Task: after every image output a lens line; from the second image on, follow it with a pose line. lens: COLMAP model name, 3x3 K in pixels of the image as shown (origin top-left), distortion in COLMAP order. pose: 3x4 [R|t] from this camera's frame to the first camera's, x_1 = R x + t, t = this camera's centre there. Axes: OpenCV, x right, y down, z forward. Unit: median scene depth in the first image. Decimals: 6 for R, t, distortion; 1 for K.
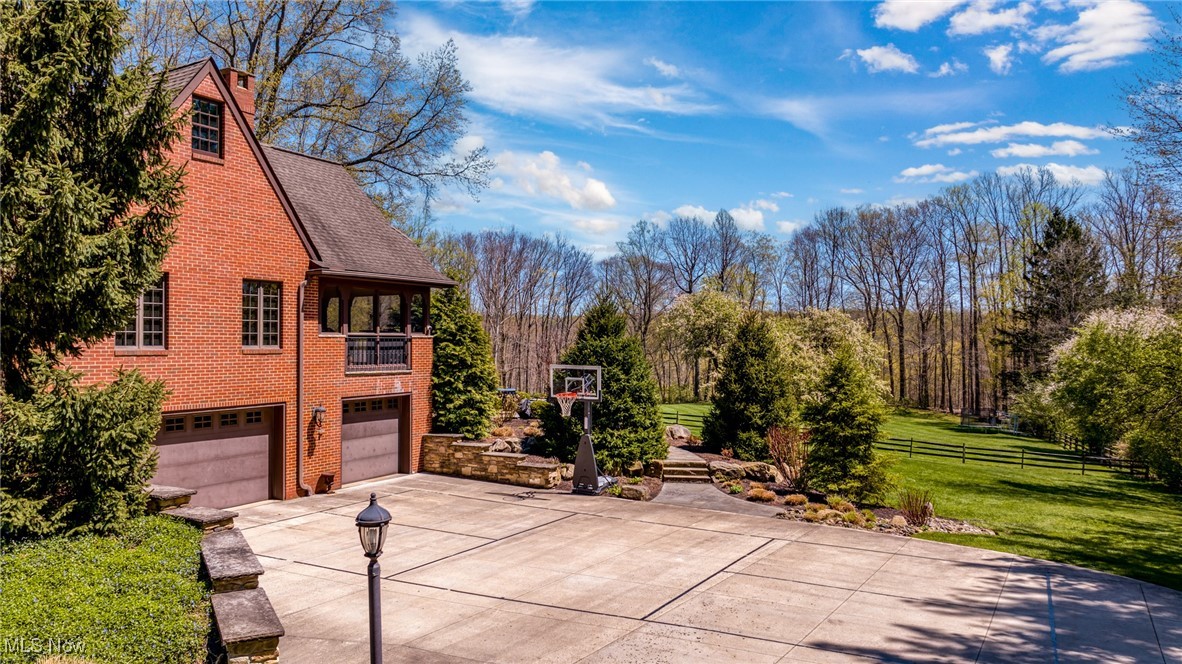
lens RADIAL K [[833.9, 0, 597.3], [0, 833.9, 331.0], [0, 0, 1]] dist [-0.002045, -0.002010]
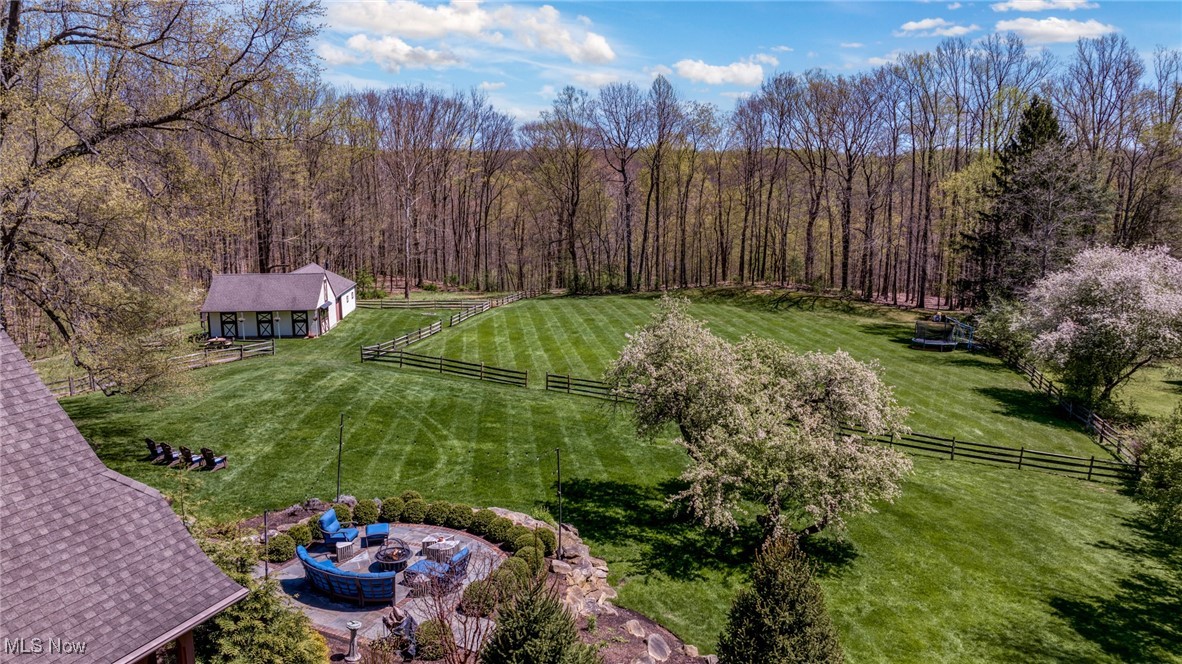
lens RADIAL K [[833.9, 0, 597.3], [0, 833.9, 331.0], [0, 0, 1]] dist [-0.002045, -0.002010]
pose [[0.995853, -0.013770, 0.089934, 0.000547], [-0.004393, 0.980049, 0.198707, -0.055506], [-0.090876, -0.198278, 0.975924, 0.089150]]
